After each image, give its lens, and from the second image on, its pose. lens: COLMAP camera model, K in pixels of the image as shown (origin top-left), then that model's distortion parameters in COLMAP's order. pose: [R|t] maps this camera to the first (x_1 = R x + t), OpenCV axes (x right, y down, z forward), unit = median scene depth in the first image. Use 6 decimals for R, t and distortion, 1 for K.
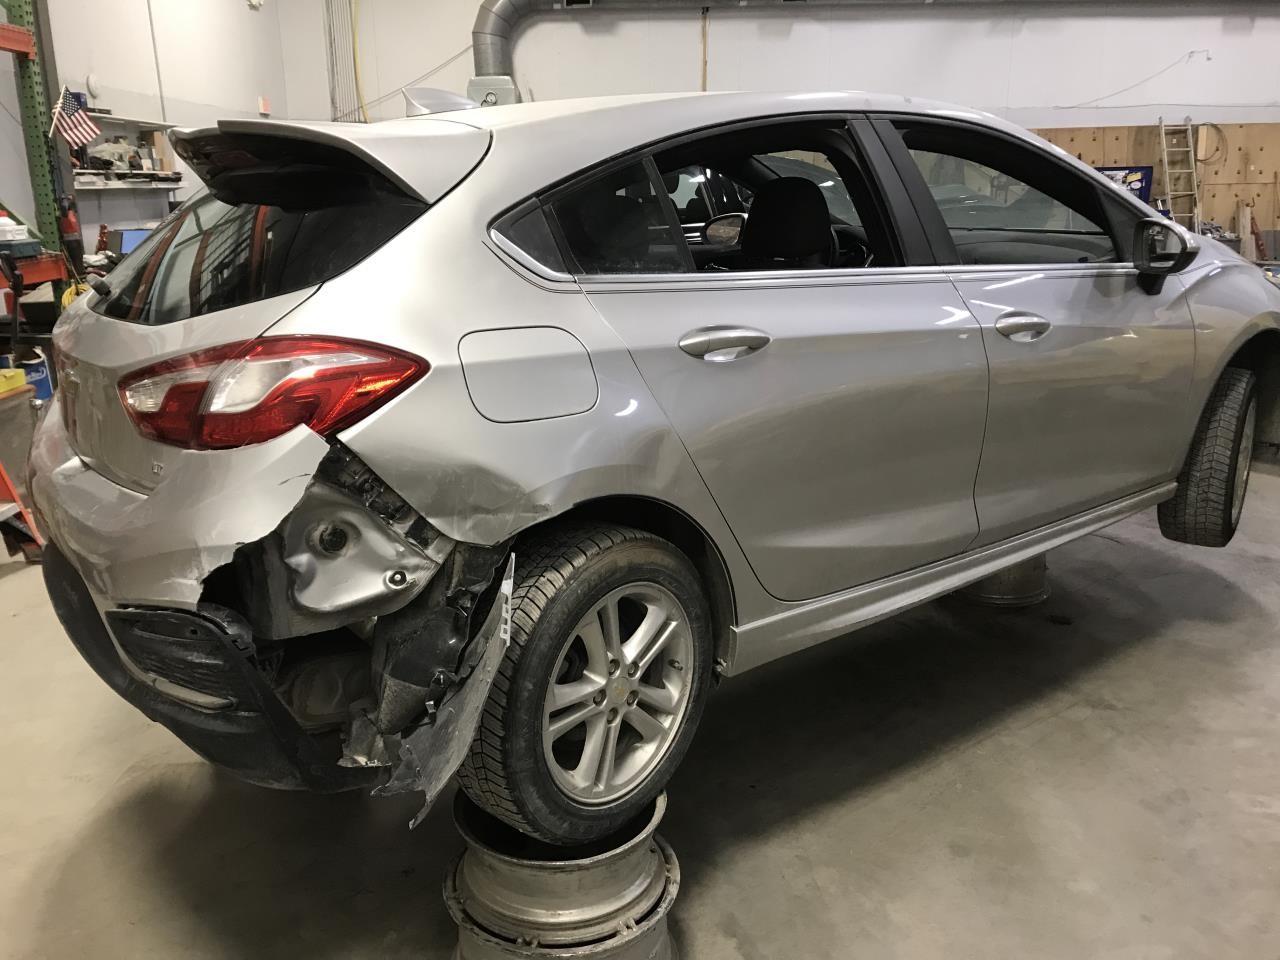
lens RADIAL K [[1017.5, 0, 640.4], [0, 1017.5, 462.8], [0, 0, 1]] dist [0.009493, 0.001888]
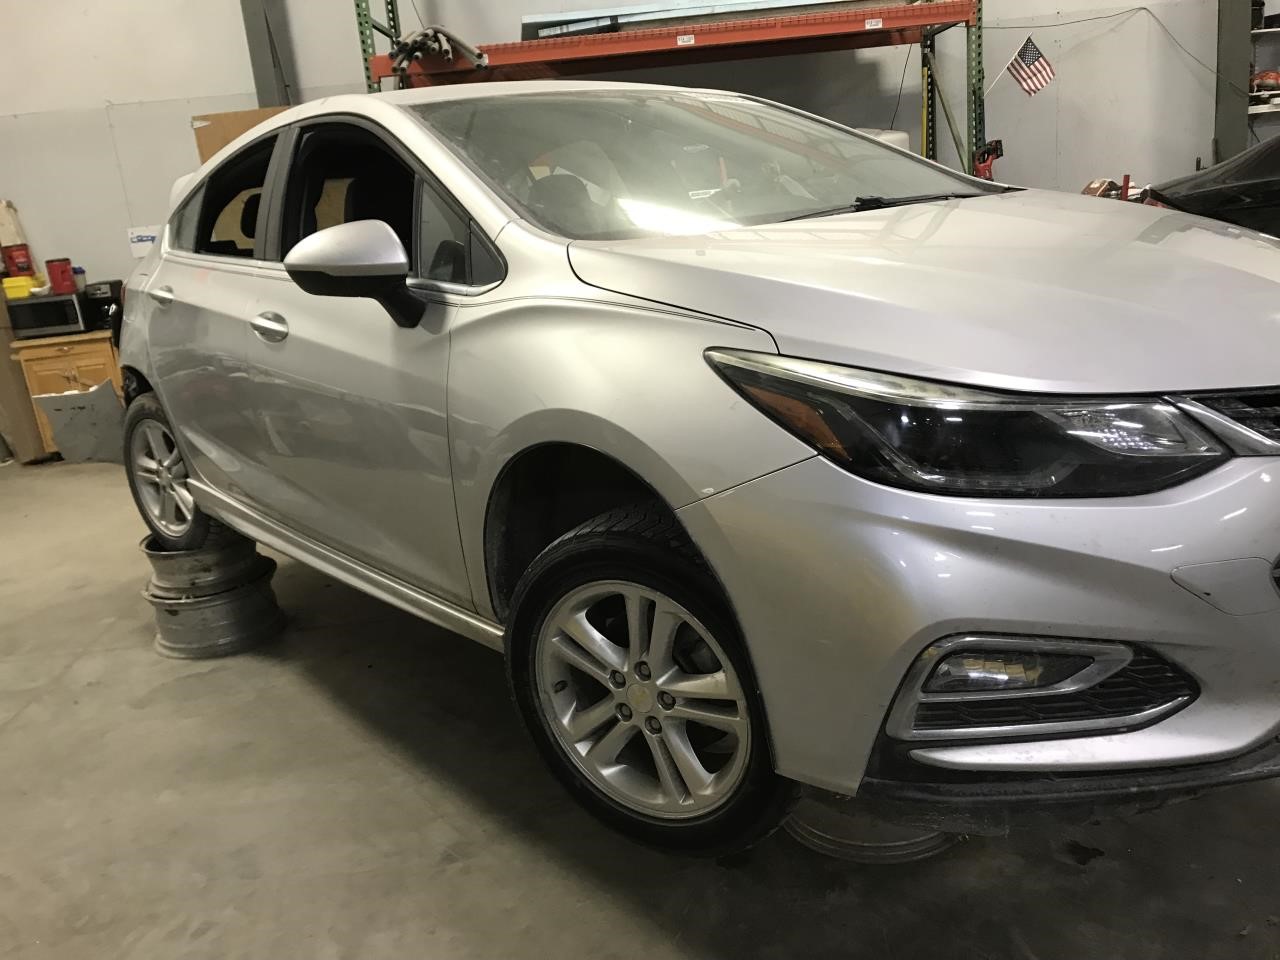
lens RADIAL K [[1005.0, 0, 635.1], [0, 1005.0, 474.8], [0, 0, 1]] dist [0.001451, -0.000330]
pose [[0.091759, 0.276137, -0.956728, 1.725306], [-0.172940, 0.950600, 0.257782, -0.385507], [0.980649, 0.141803, 0.134982, 1.528930]]
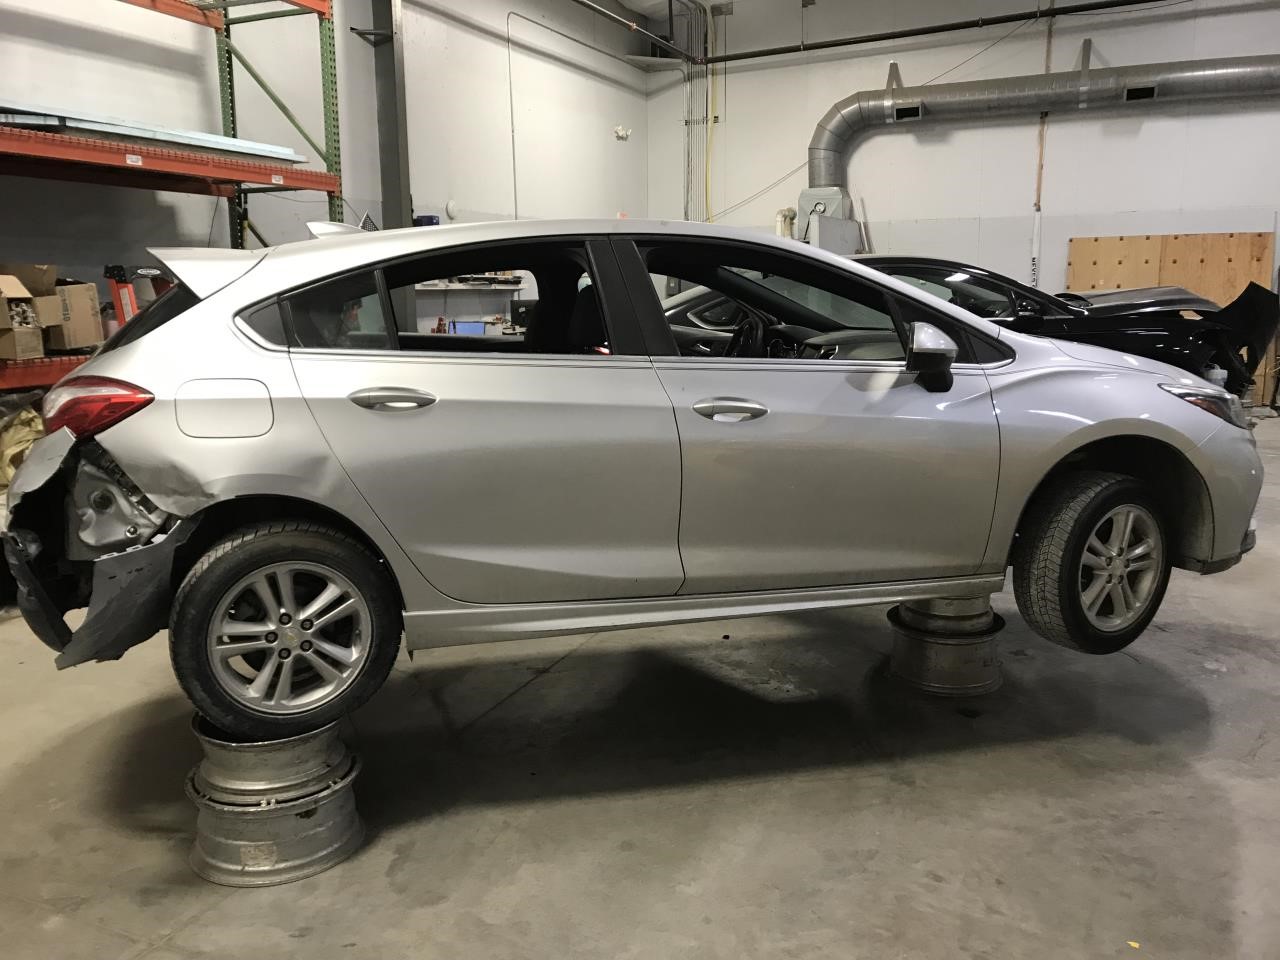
lens RADIAL K [[1005.0, 0, 635.1], [0, 1005.0, 474.8], [0, 0, 1]] dist [0.001451, -0.000330]
pose [[0.915794, 0.077347, -0.394130, 0.910582], [-0.109089, 0.992295, -0.058743, 0.028051], [0.386549, 0.096792, 0.917176, -0.119559]]
